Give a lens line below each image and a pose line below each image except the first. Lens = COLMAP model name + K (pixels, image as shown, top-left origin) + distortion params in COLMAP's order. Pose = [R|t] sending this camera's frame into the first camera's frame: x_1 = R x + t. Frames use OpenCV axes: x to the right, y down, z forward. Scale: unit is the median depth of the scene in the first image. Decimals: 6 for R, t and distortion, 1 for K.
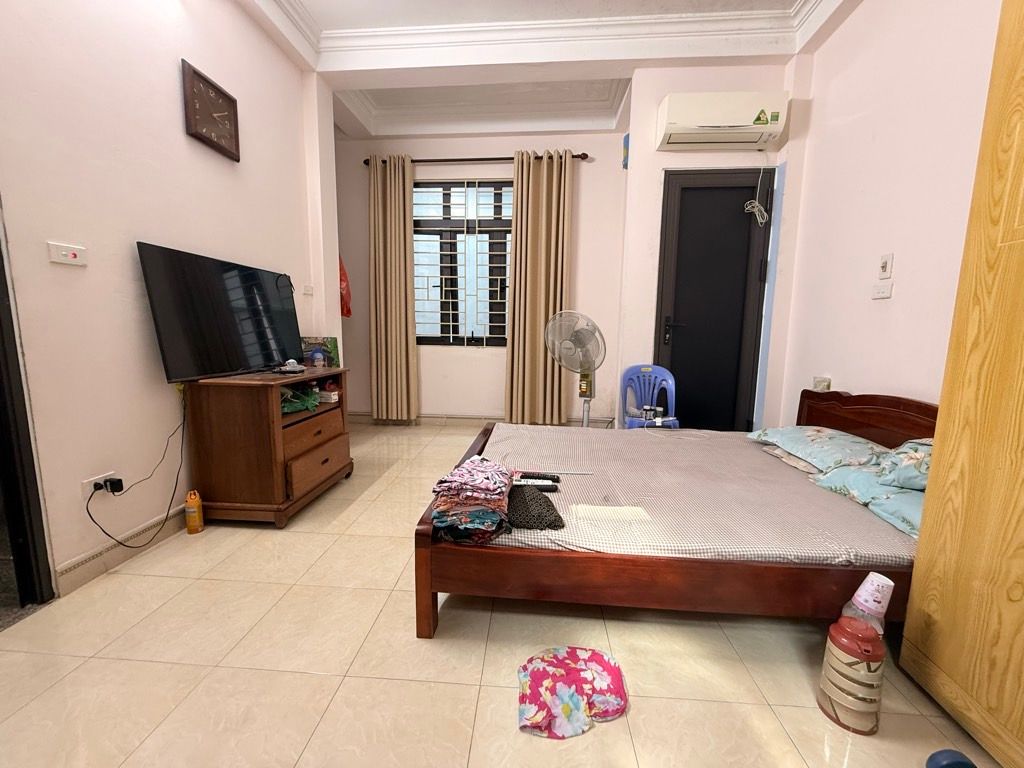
lens RADIAL K [[404.5, 0, 512.1], [0, 404.5, 385.0], [0, 0, 1]] dist [0.000936, -0.000839]
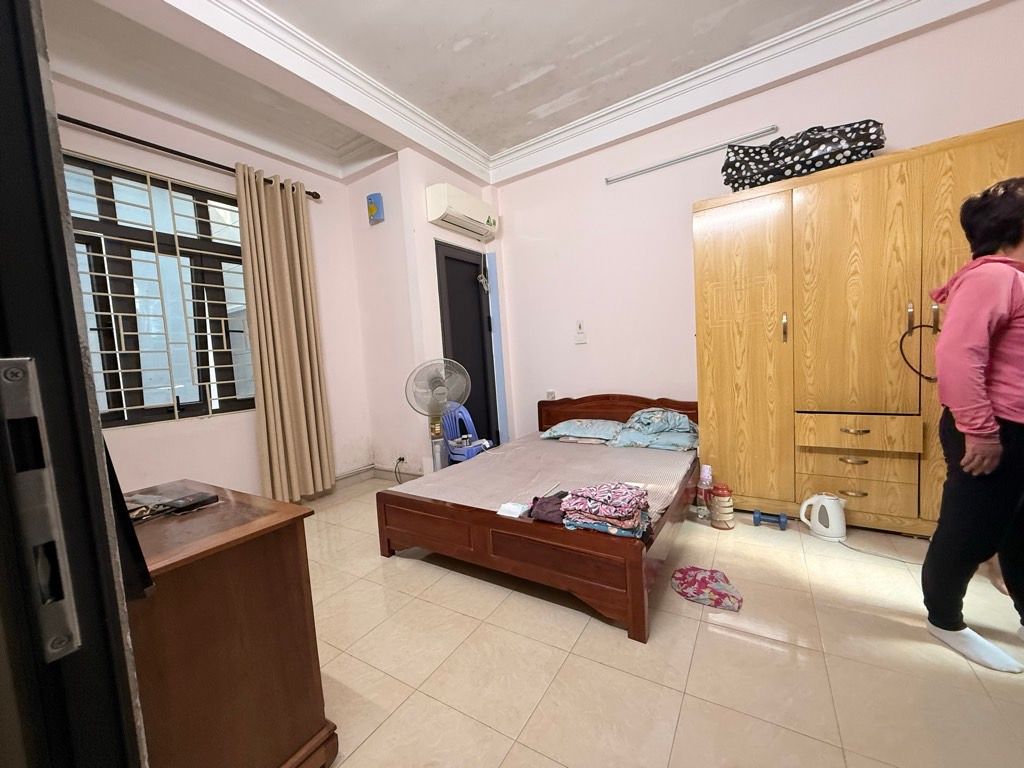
lens RADIAL K [[404.5, 0, 512.1], [0, 404.5, 382.9], [0, 0, 1]] dist [0.000936, -0.000839]
pose [[0.469935, -0.102057, 0.876781, -0.510707], [0.188976, 0.981896, 0.013006, -0.072474], [-0.862235, 0.159579, 0.480714, 0.247542]]
